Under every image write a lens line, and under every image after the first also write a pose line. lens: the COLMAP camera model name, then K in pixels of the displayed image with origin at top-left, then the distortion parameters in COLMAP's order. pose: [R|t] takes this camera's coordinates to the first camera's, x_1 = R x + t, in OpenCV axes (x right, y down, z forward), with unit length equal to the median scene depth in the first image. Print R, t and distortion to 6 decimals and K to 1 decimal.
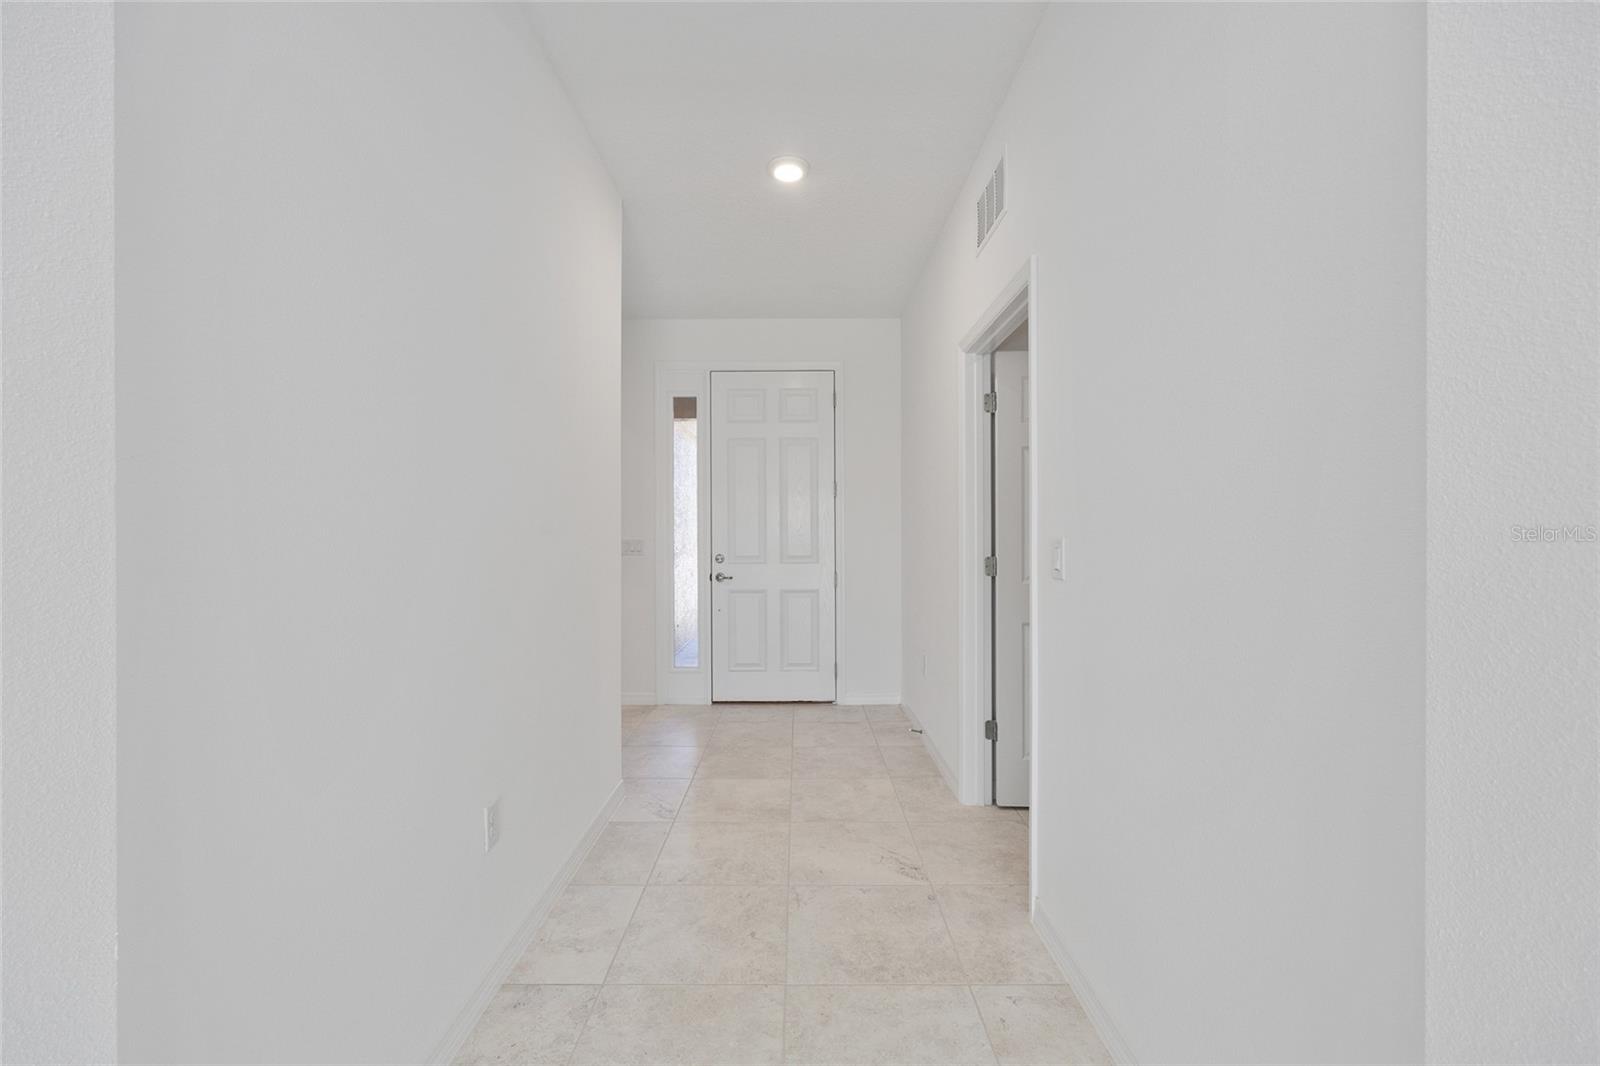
lens RADIAL K [[641.6, 0, 801.1], [0, 641.6, 536.3], [0, 0, 1]] dist [-0.002734, 0.001793]
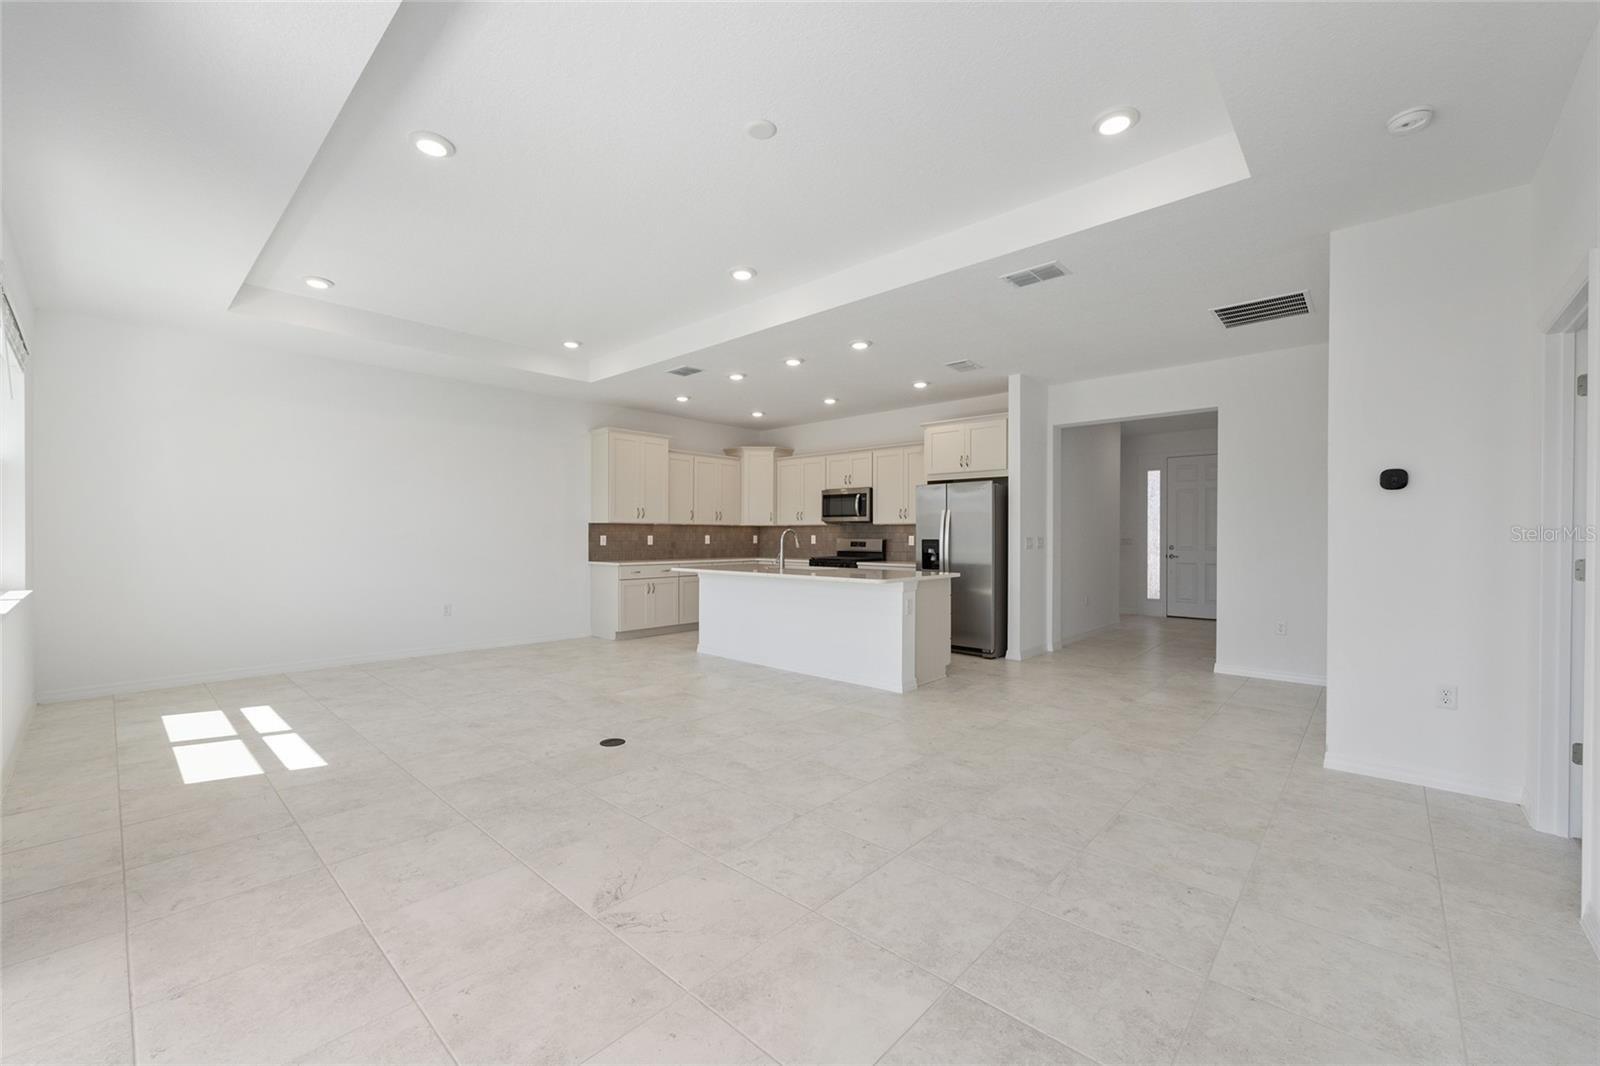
lens RADIAL K [[641.6, 0, 800.0], [0, 641.6, 535.5], [0, 0, 1]] dist [-0.002734, 0.001793]
pose [[0.735517, 0.004117, -0.677493, 0.399175], [-0.005960, 0.999982, -0.000394, 0.003370], [0.677480, 0.004328, 0.735529, -1.360759]]
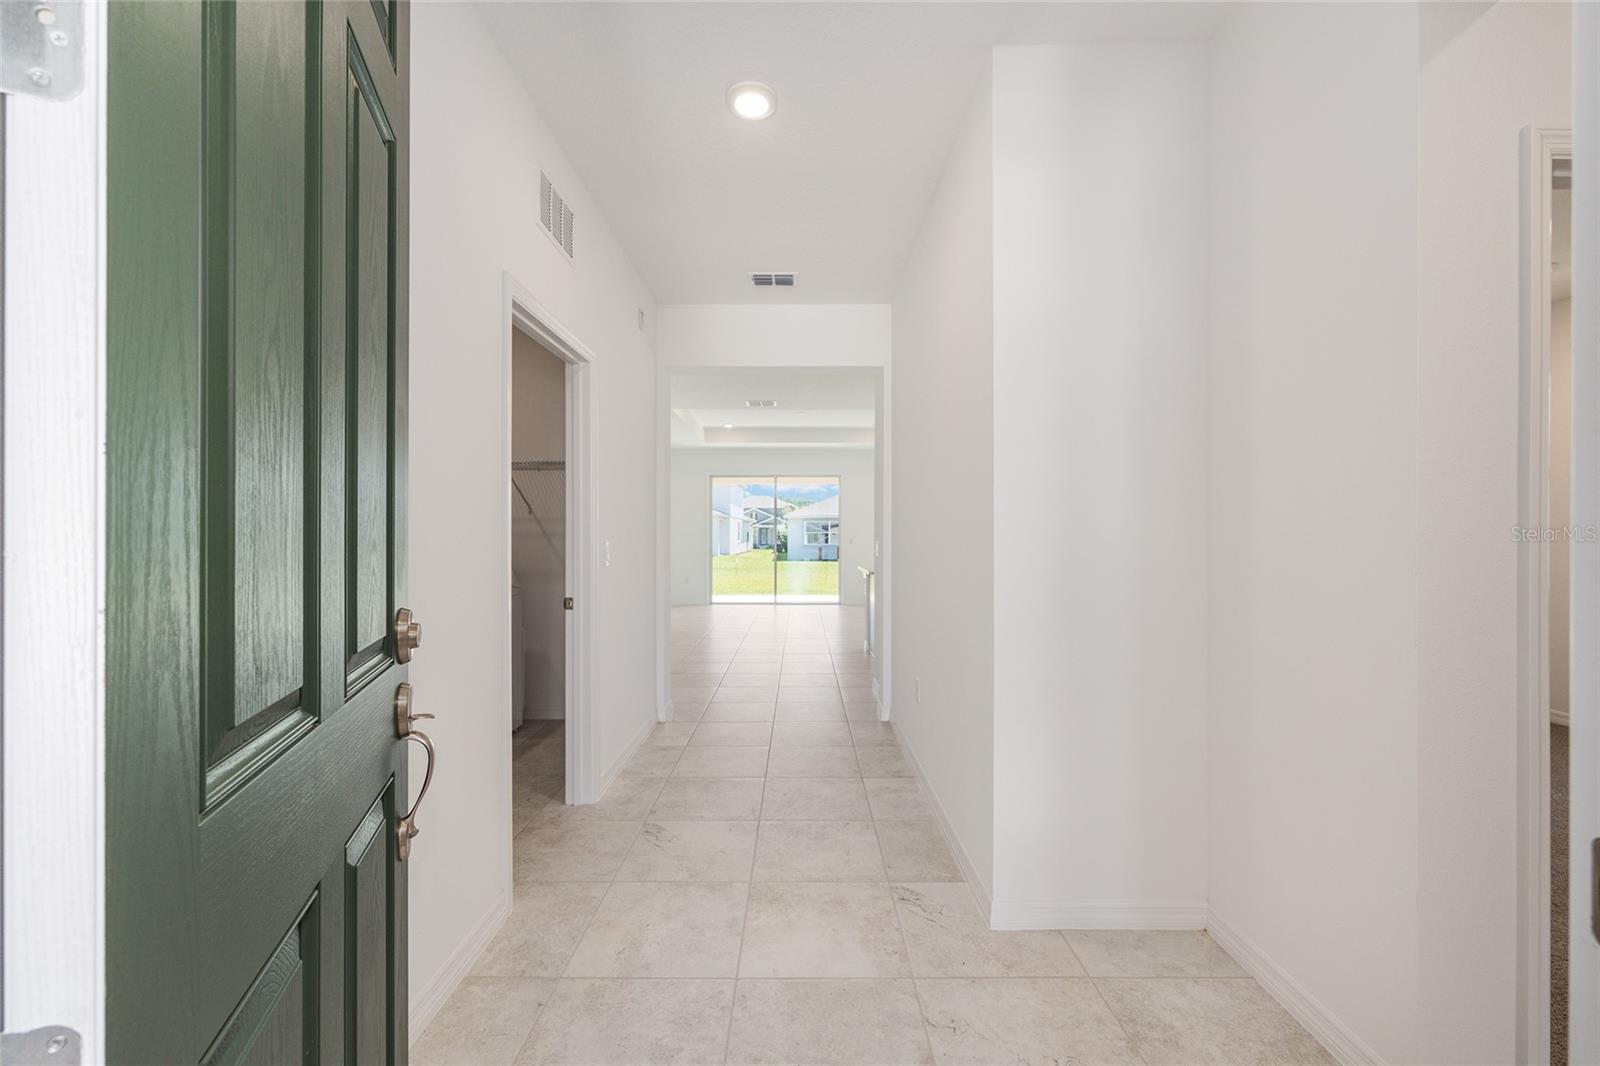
lens RADIAL K [[641.6, 0, 791.6], [0, 641.6, 534.9], [0, 0, 1]] dist [-0.002734, 0.001793]
pose [[-0.999832, 0.002186, 0.018201, -0.051689], [0.002190, 0.999998, 0.000211, -0.006905], [-0.018200, 0.000251, -0.999834, 1.091427]]
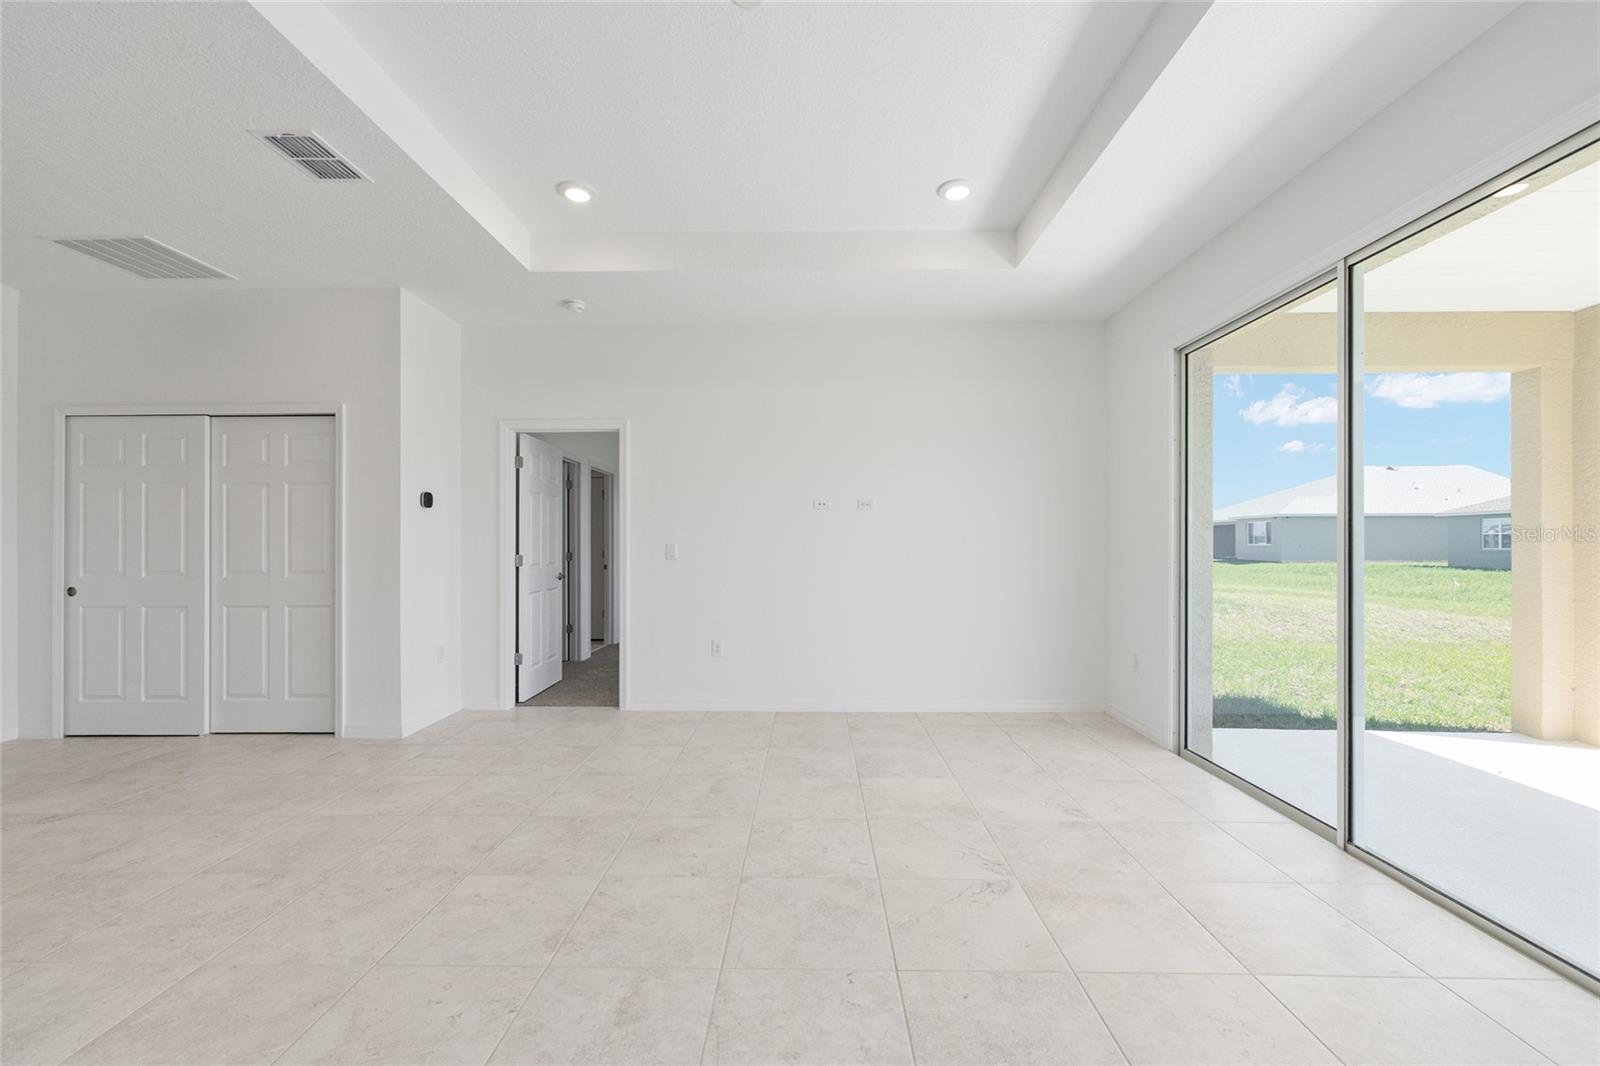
lens RADIAL K [[641.6, 0, 800.9], [0, 641.6, 542.6], [0, 0, 1]] dist [-0.002734, 0.001793]
pose [[0.018814, 0.003546, 0.999817, -0.506530], [0.001710, 0.999992, -0.003579, 0.004188], [-0.999822, 0.001777, 0.018808, -0.974357]]
